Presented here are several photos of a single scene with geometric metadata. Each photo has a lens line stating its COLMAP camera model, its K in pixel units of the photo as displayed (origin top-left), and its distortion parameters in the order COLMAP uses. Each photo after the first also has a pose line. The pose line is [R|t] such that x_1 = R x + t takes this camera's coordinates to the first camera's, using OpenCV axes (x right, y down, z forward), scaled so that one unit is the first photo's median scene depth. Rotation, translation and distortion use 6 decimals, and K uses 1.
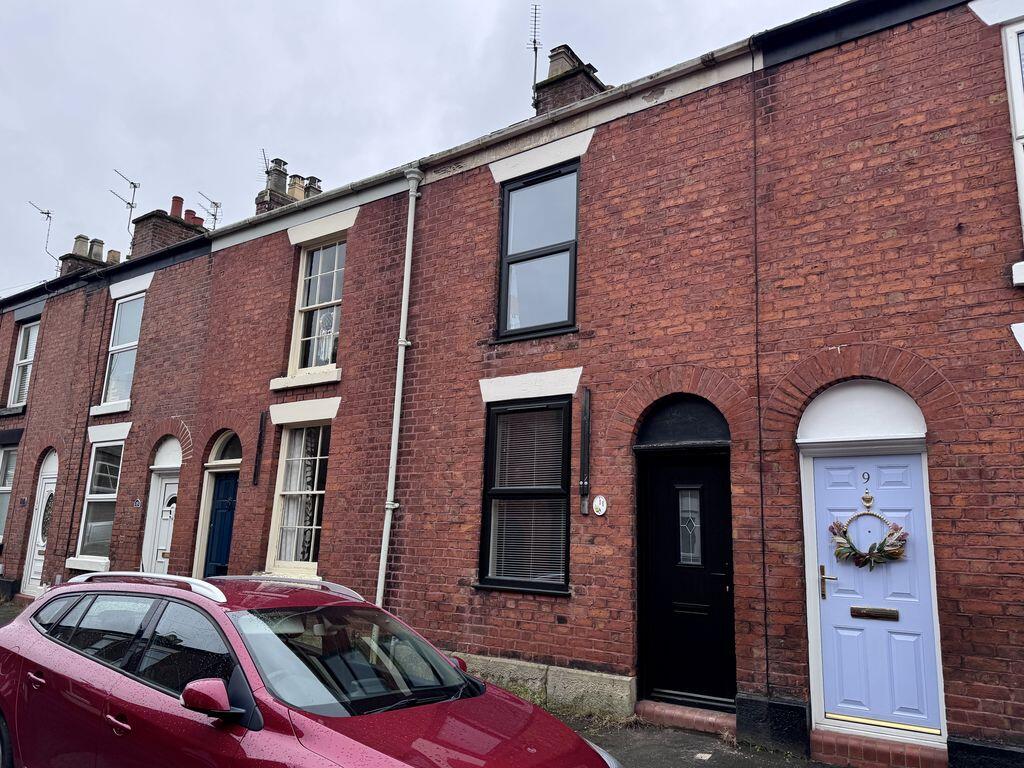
lens RADIAL K [[762.8, 0, 502.2], [0, 762.8, 387.3], [0, 0, 1]] dist [0.089729, -0.066786]
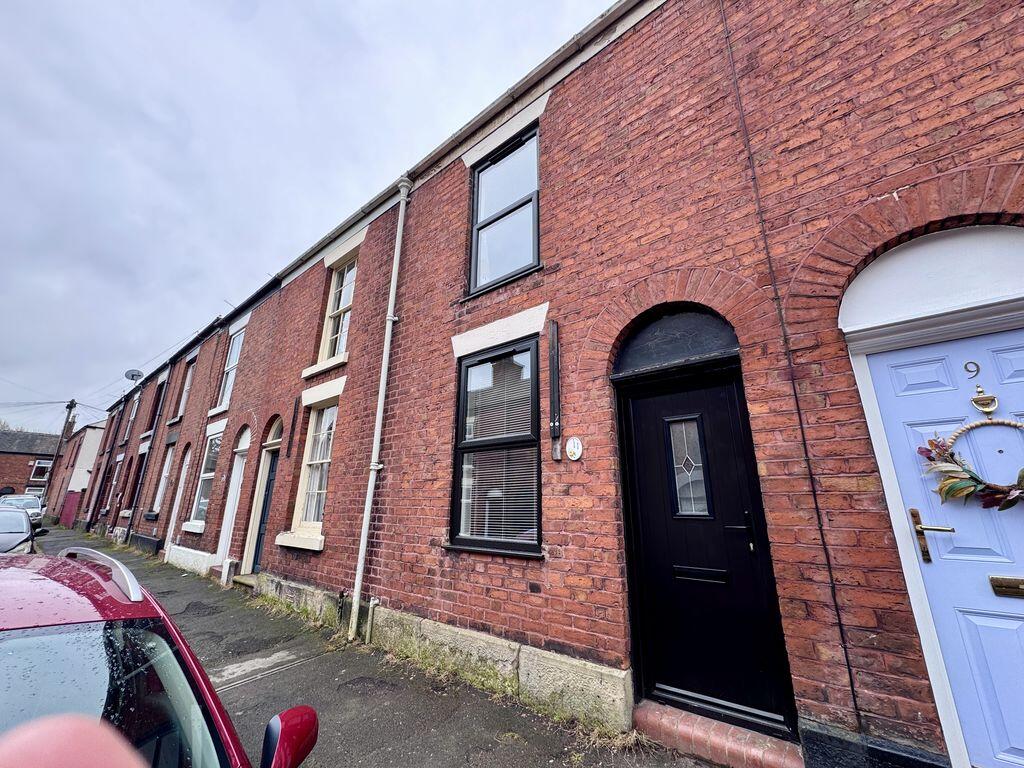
lens RADIAL K [[406.8, 0, 509.0], [0, 406.8, 385.1], [0, 0, 1]] dist [-0.002876, 0.000203]
pose [[0.997972, -0.043864, -0.046128, 0.079320], [0.039561, 0.995122, -0.090370, 0.121584], [0.049867, 0.088361, 0.994839, 0.539054]]
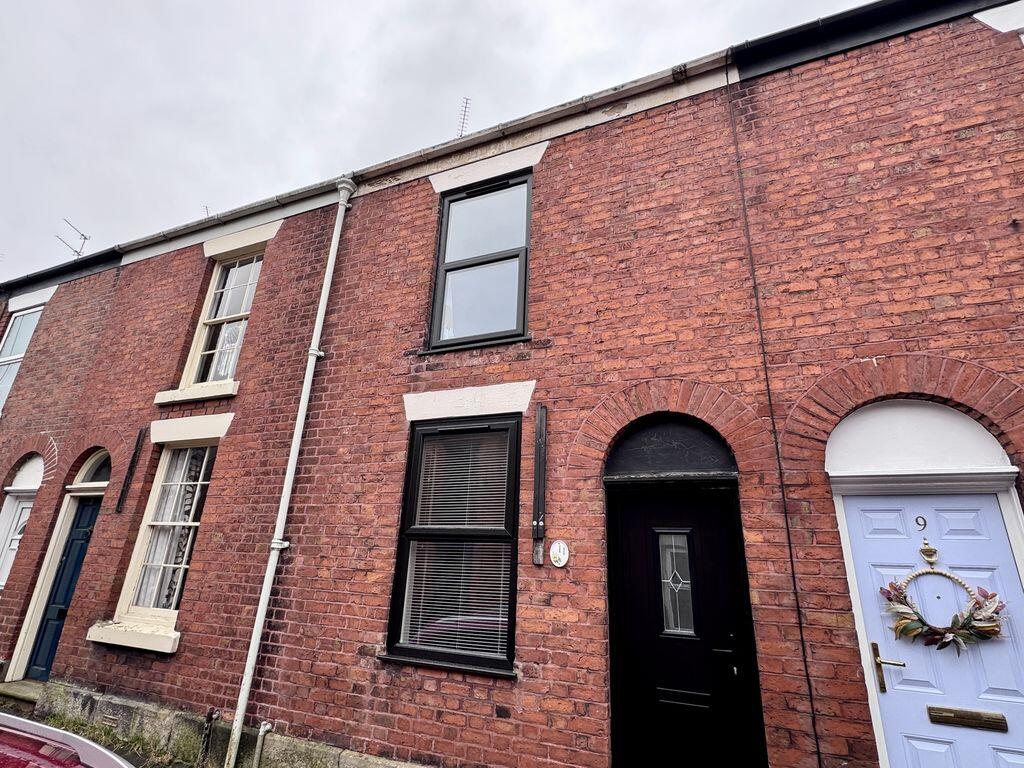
lens RADIAL K [[499.3, 0, 506.2], [0, 499.3, 385.3], [0, 0, 1]] dist [-0.006909, 0.002914]
pose [[0.972703, 0.078551, 0.218355, -0.047534], [-0.049749, 0.989677, -0.134407, 0.056206], [-0.226659, 0.119875, 0.966569, 0.499520]]
